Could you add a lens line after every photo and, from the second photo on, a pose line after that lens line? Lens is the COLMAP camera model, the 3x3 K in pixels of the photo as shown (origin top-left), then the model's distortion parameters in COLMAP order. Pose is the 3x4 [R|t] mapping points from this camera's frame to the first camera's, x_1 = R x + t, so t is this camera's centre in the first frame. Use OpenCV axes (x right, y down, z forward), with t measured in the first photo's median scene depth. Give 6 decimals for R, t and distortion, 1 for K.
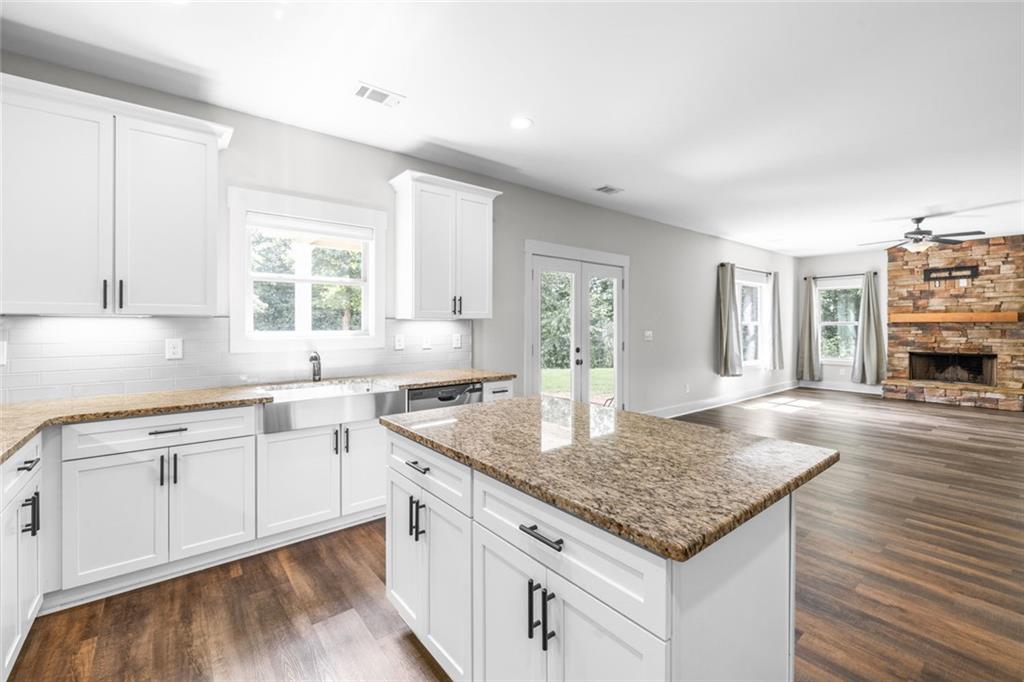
lens RADIAL K [[431.1, 0, 510.7], [0, 431.1, 340.9], [0, 0, 1]] dist [0.000518, -0.000086]
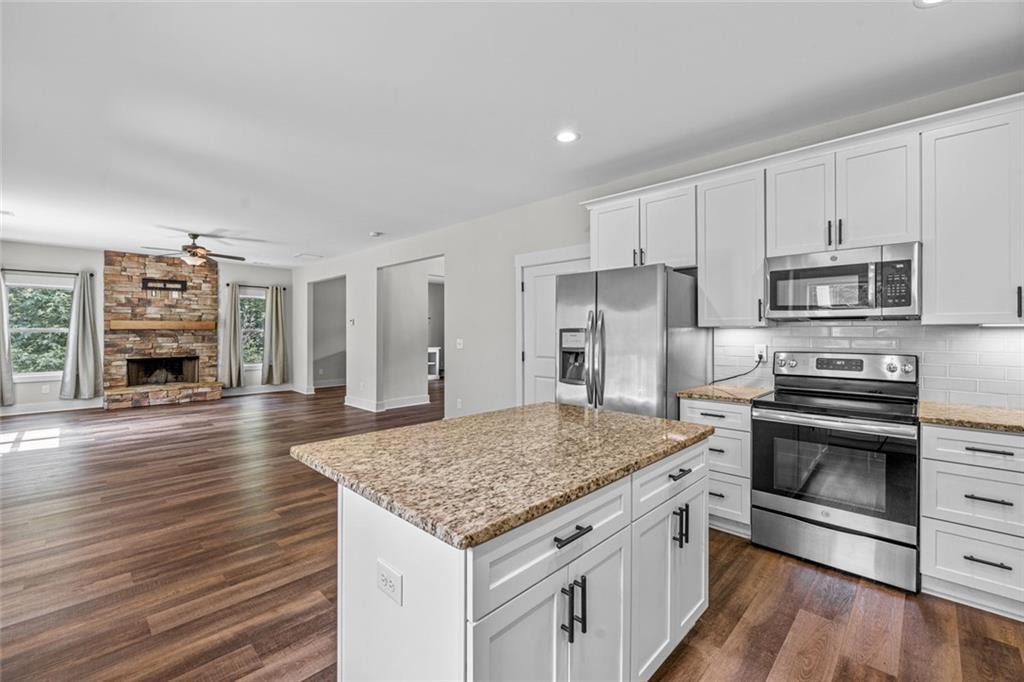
lens RADIAL K [[431.1, 0, 517.9], [0, 431.1, 328.6], [0, 0, 1]] dist [0.000518, -0.000086]
pose [[-0.139430, 0.008313, 0.990197, -0.191291], [0.039601, 0.999212, -0.002813, -0.006617], [-0.989440, 0.038820, -0.139649, 0.260564]]
